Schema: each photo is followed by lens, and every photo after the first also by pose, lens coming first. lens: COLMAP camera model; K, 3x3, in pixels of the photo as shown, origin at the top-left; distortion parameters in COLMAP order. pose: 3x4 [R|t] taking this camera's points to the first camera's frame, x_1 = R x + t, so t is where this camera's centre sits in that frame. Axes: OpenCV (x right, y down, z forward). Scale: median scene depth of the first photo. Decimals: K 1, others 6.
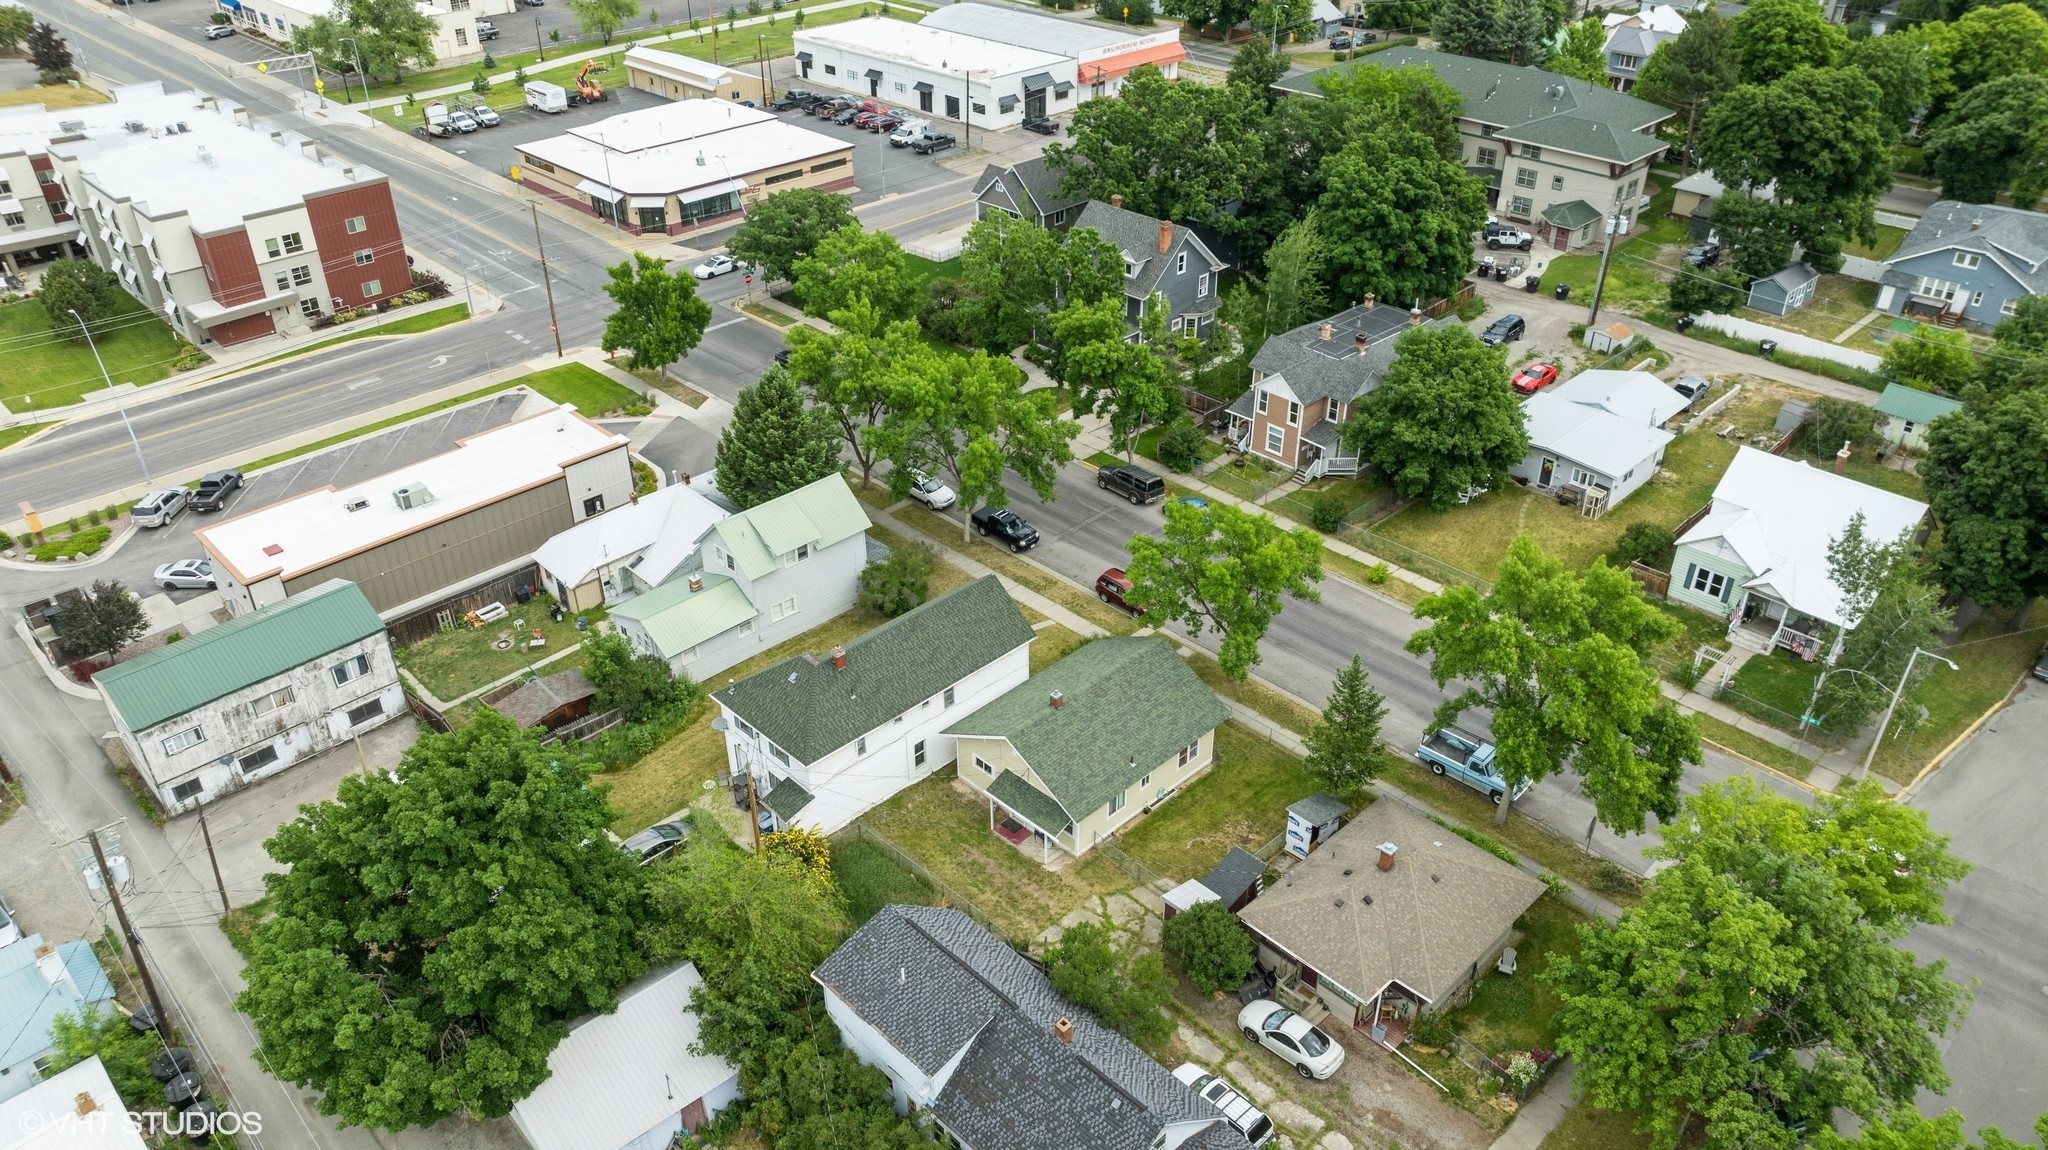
lens RADIAL K [[1438.8, 0, 1016.6], [0, 1438.8, 576.2], [0, 0, 1]] dist [0.001544, -0.001932]
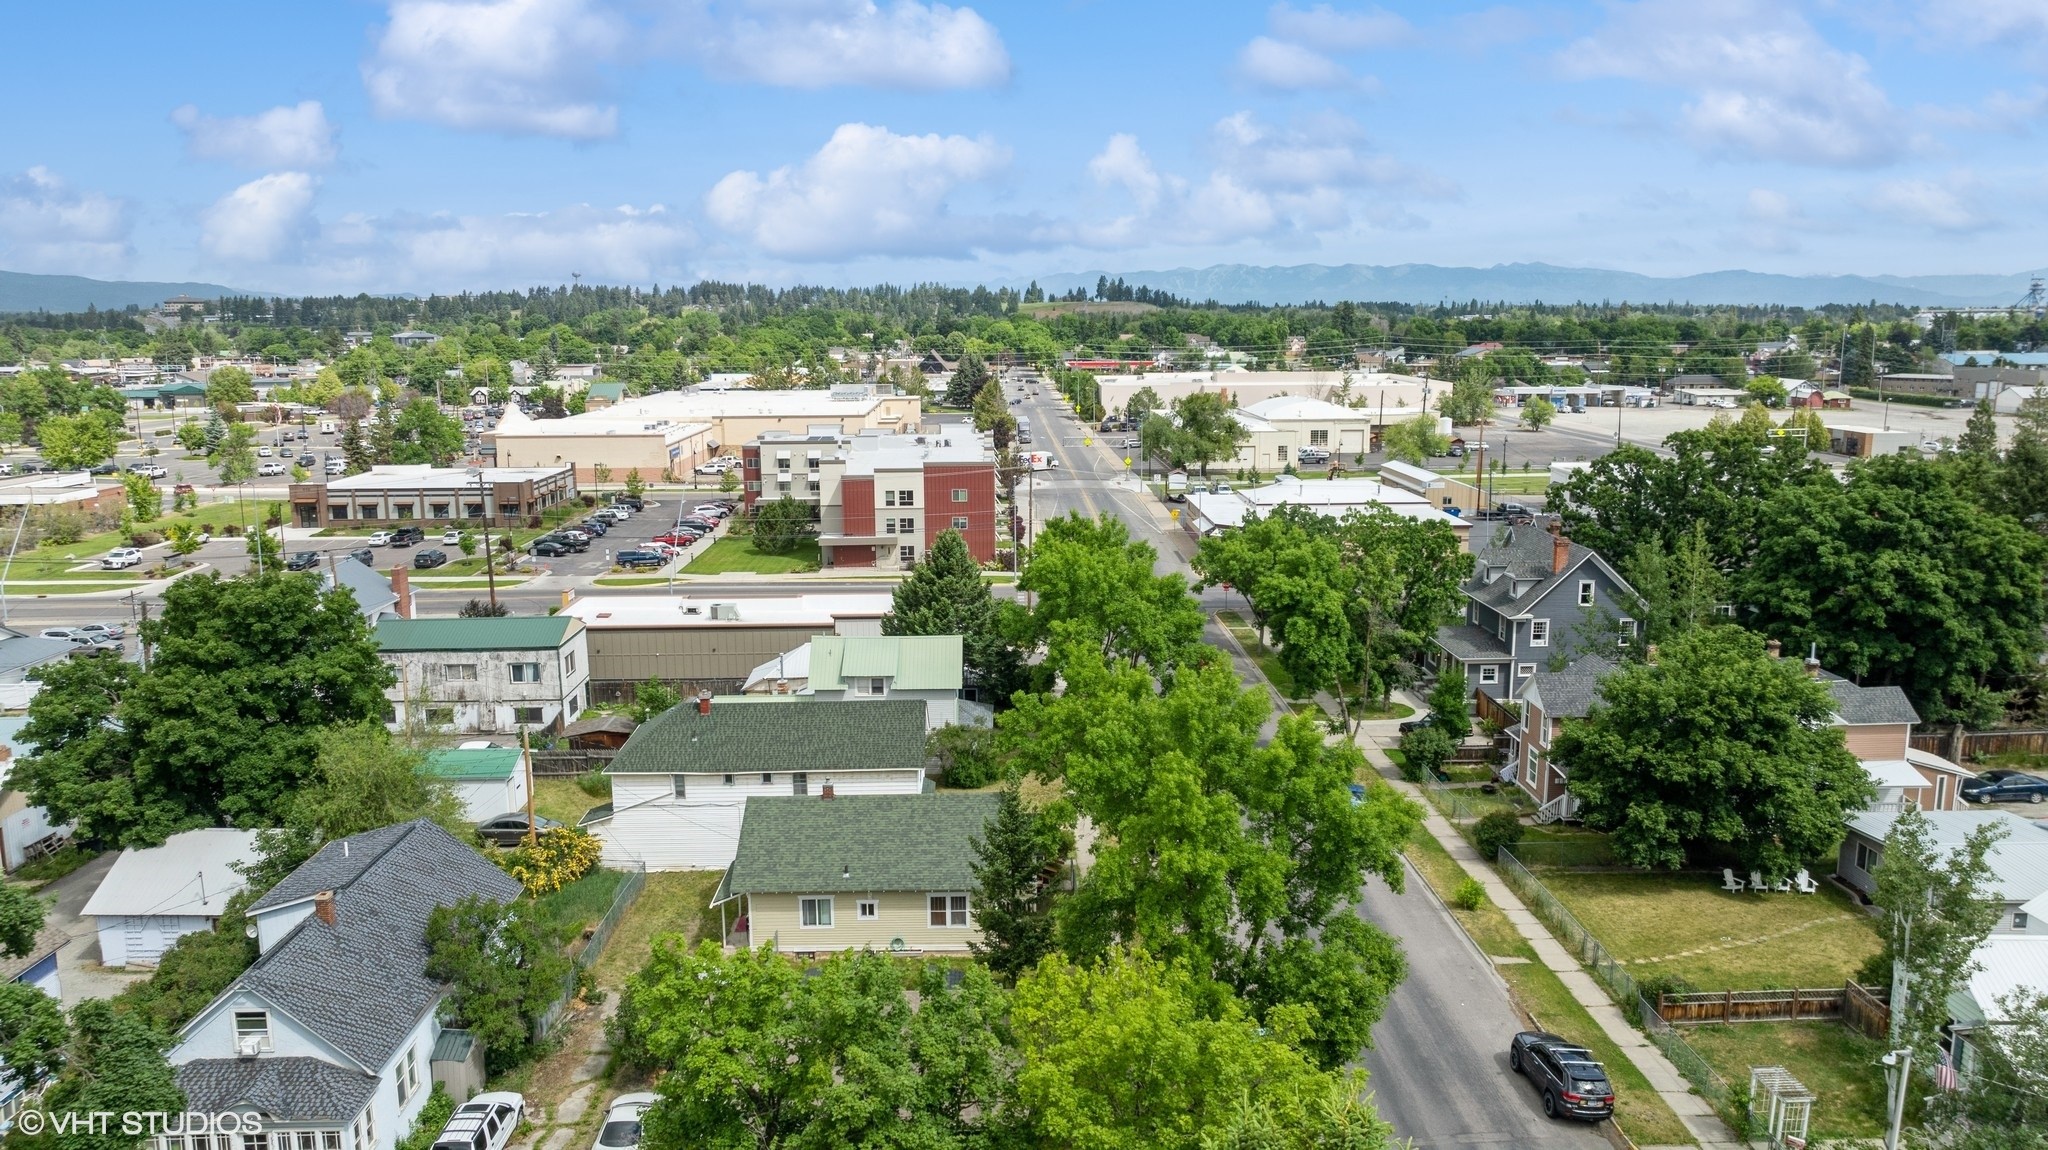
lens RADIAL K [[1438.8, 0, 1024.0], [0, 1438.8, 570.2], [0, 0, 1]] dist [0.001544, -0.001932]
pose [[0.734644, 0.124217, -0.666985, 0.400156], [-0.361972, 0.903249, -0.230472, 0.071074], [0.573825, 0.410744, 0.708530, 0.216028]]
